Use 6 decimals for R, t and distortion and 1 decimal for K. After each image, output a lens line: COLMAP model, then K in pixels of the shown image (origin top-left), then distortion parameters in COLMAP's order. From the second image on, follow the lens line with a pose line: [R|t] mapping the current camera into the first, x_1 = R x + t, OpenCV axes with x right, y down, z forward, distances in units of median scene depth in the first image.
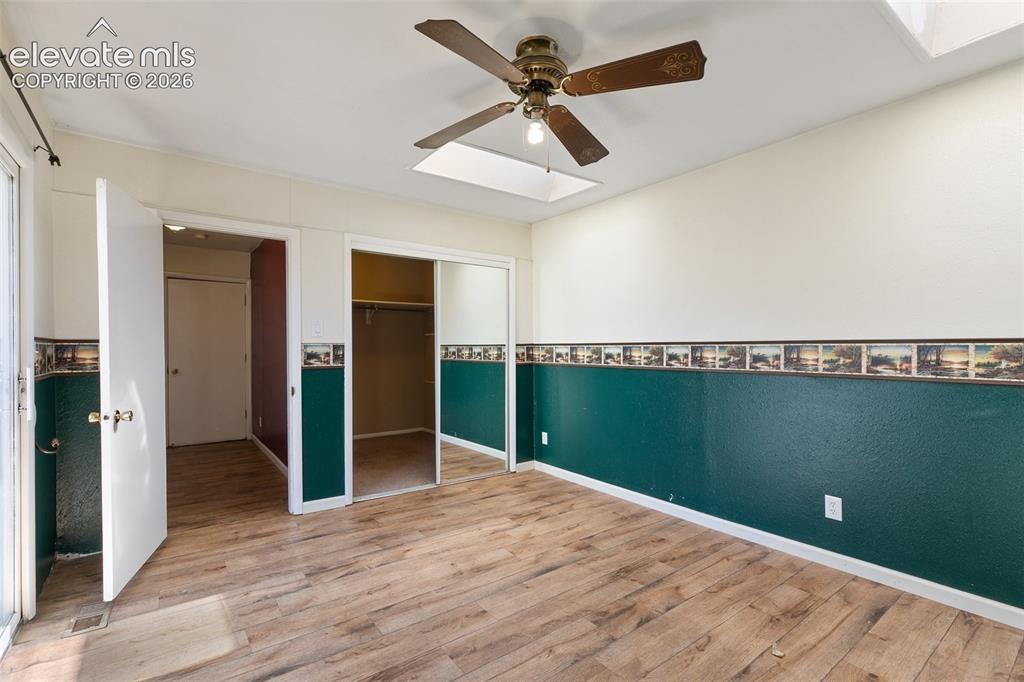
lens RADIAL K [[466.5, 0, 505.6], [0, 466.5, 342.8], [0, 0, 1]] dist [-0.010271, -0.000075]
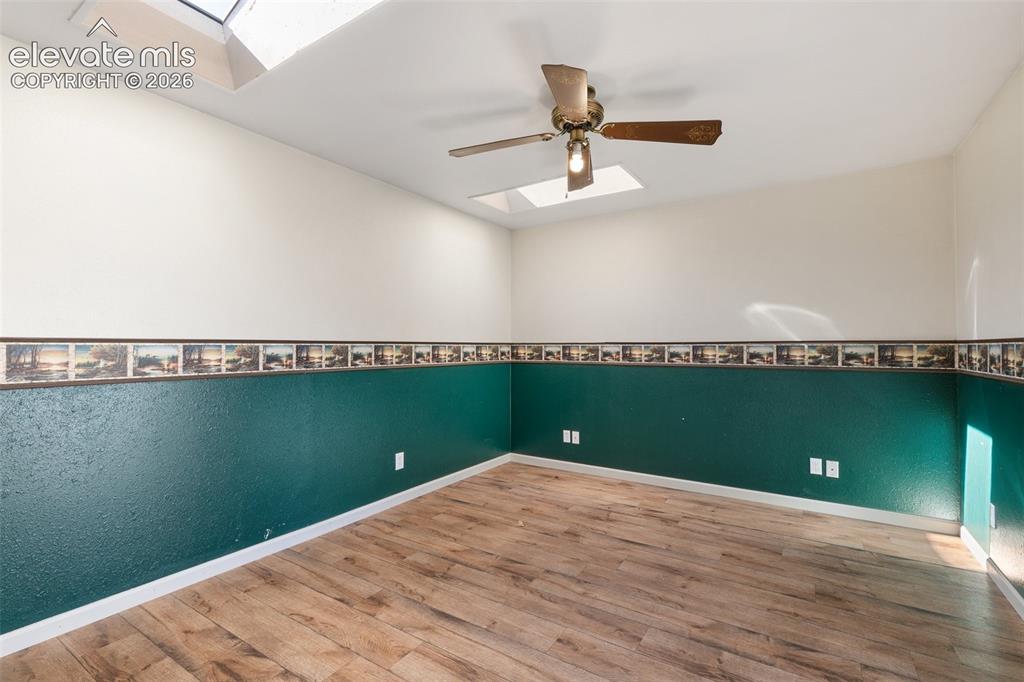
lens RADIAL K [[461.2, 0, 508.9], [0, 461.2, 347.3], [0, 0, 1]] dist [0.003490, 0.000246]
pose [[-0.359619, 0.002112, 0.933097, -0.604092], [-0.009179, 0.999941, -0.005801, 0.013445], [-0.933054, -0.010651, -0.359579, 1.015388]]
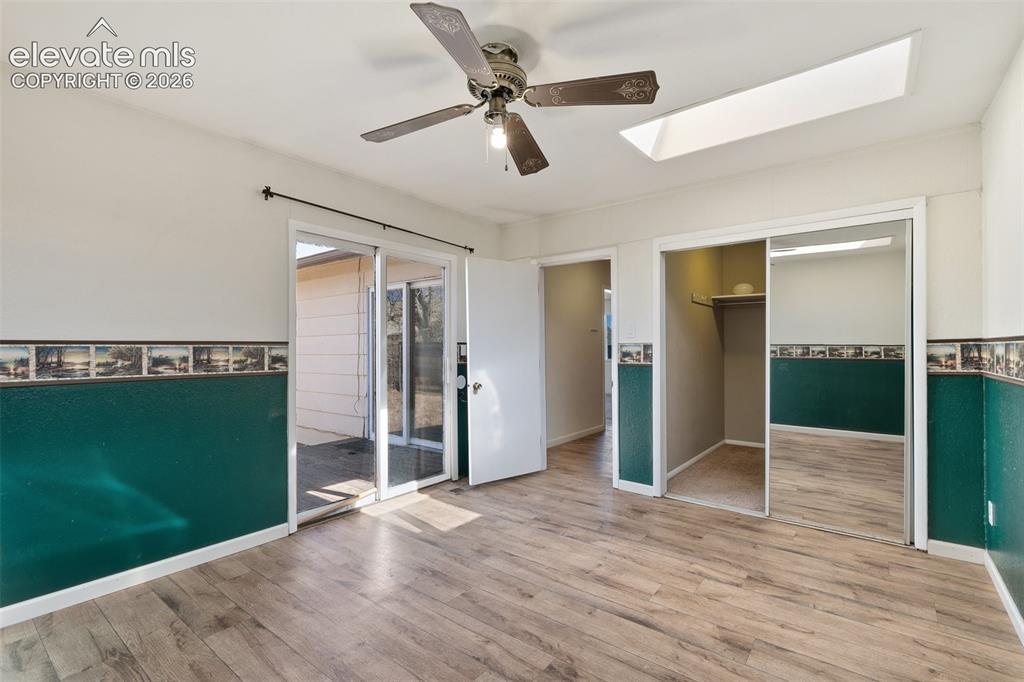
lens RADIAL K [[453.9, 0, 505.3], [0, 453.9, 343.7], [0, 0, 1]] dist [0.001621, -0.000332]
pose [[0.262392, -0.009909, -0.964911, 0.675841], [0.014099, 0.999880, -0.006434, 0.005745], [0.964858, -0.011916, 0.262500, 0.485628]]
